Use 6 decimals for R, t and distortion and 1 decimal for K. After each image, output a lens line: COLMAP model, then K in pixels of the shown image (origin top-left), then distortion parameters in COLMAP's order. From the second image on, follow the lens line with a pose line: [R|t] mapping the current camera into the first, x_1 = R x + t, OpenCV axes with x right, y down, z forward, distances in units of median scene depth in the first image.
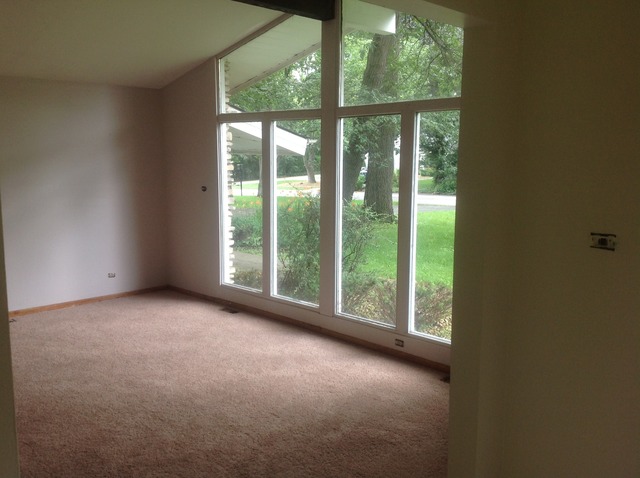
lens RADIAL K [[606.9, 0, 322.0], [0, 606.9, 235.9], [0, 0, 1]] dist [0.165973, -0.394087]
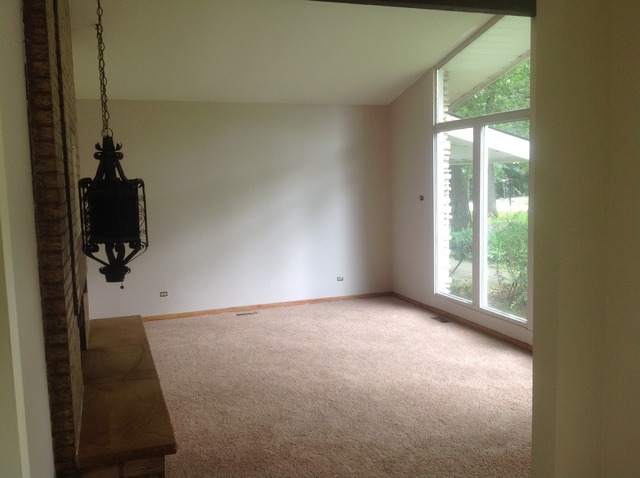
lens RADIAL K [[606.9, 0, 322.0], [0, 606.9, 235.9], [0, 0, 1]] dist [0.165973, -0.394087]
pose [[0.906343, 0.020487, -0.422045, 0.109573], [-0.032413, 0.999252, -0.021100, 0.016197], [0.421297, 0.032803, 0.906329, 0.014619]]
